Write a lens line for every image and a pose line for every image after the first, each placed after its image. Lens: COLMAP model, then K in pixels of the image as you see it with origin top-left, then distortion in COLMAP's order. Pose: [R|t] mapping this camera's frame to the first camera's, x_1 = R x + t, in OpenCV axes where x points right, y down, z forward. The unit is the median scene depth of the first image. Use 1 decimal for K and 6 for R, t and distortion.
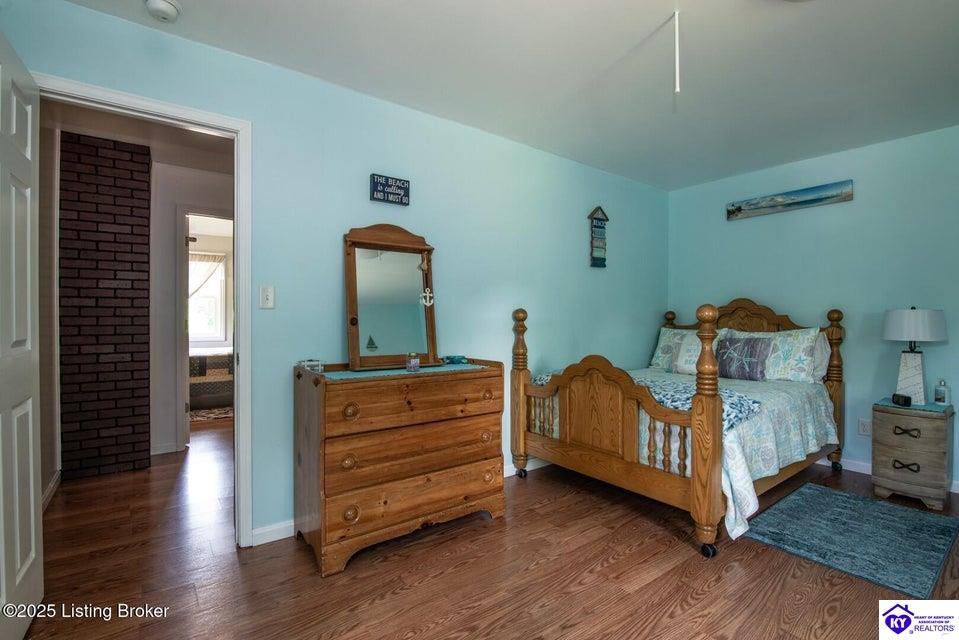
lens RADIAL K [[448.8, 0, 483.3], [0, 448.8, 318.7], [0, 0, 1]] dist [-0.017019, 0.001949]
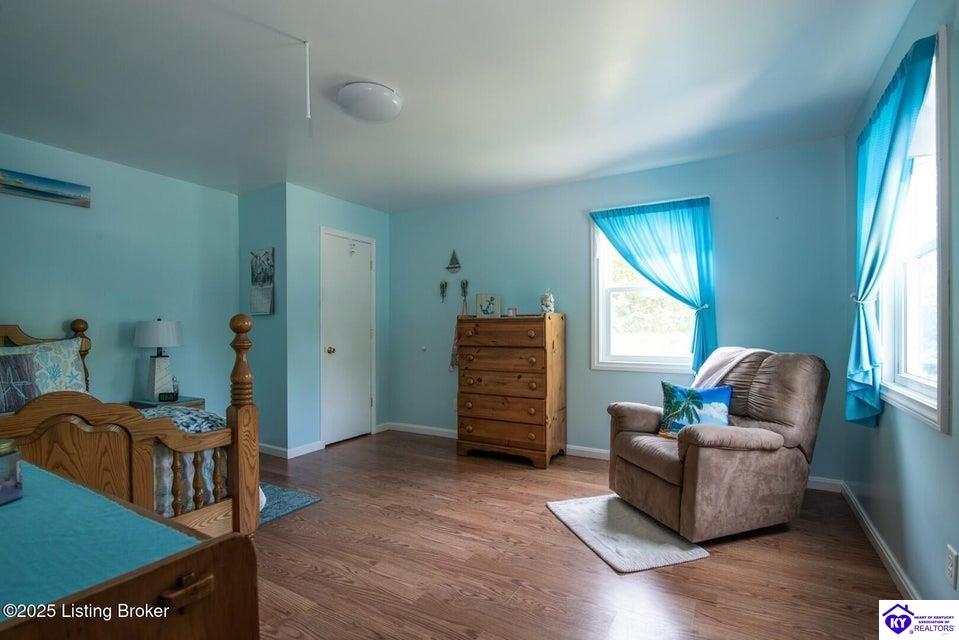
lens RADIAL K [[448.8, 0, 484.2], [0, 448.8, 323.7], [0, 0, 1]] dist [-0.017019, 0.001949]
pose [[-0.385191, 0.006731, 0.922812, -0.472033], [0.007933, 0.999961, -0.003983, -0.000616], [-0.922803, 0.005786, -0.385229, 0.665872]]
